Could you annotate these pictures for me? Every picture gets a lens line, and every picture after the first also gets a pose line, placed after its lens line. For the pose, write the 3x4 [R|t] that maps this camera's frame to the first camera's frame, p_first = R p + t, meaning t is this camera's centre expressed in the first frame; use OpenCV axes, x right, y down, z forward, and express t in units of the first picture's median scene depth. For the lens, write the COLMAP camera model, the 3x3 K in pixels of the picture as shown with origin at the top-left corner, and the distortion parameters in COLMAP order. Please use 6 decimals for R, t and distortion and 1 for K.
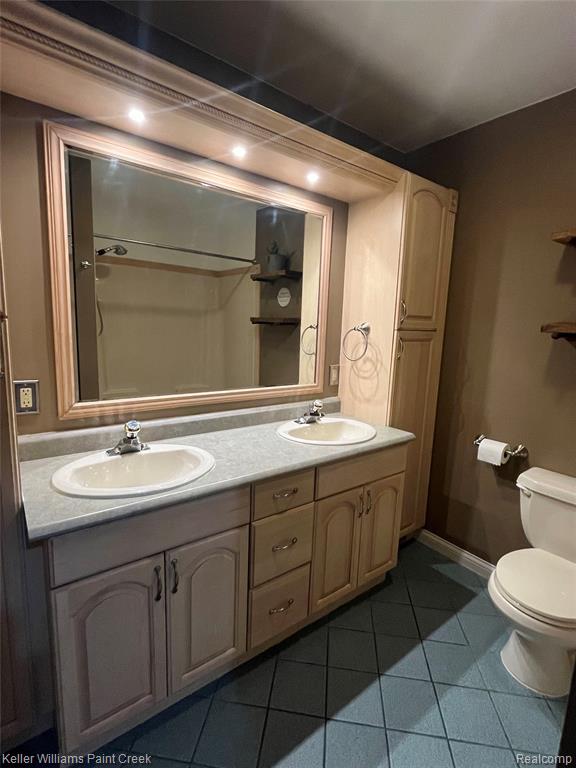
lens RADIAL K [[373.2, 0, 287.2], [0, 373.2, 382.9], [0, 0, 1]] dist [-0.005081, 0.000735]
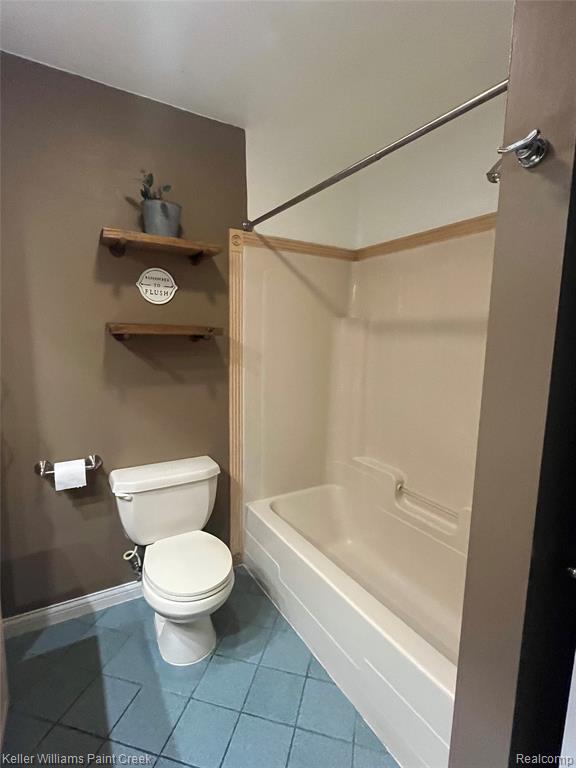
lens RADIAL K [[373.2, 0, 286.7], [0, 373.2, 383.5], [0, 0, 1]] dist [-0.005081, 0.000735]
pose [[0.109655, -0.164771, 0.980217, -0.199395], [0.136970, 0.979261, 0.149288, -0.079367], [-0.984487, 0.117890, 0.129949, 0.392166]]
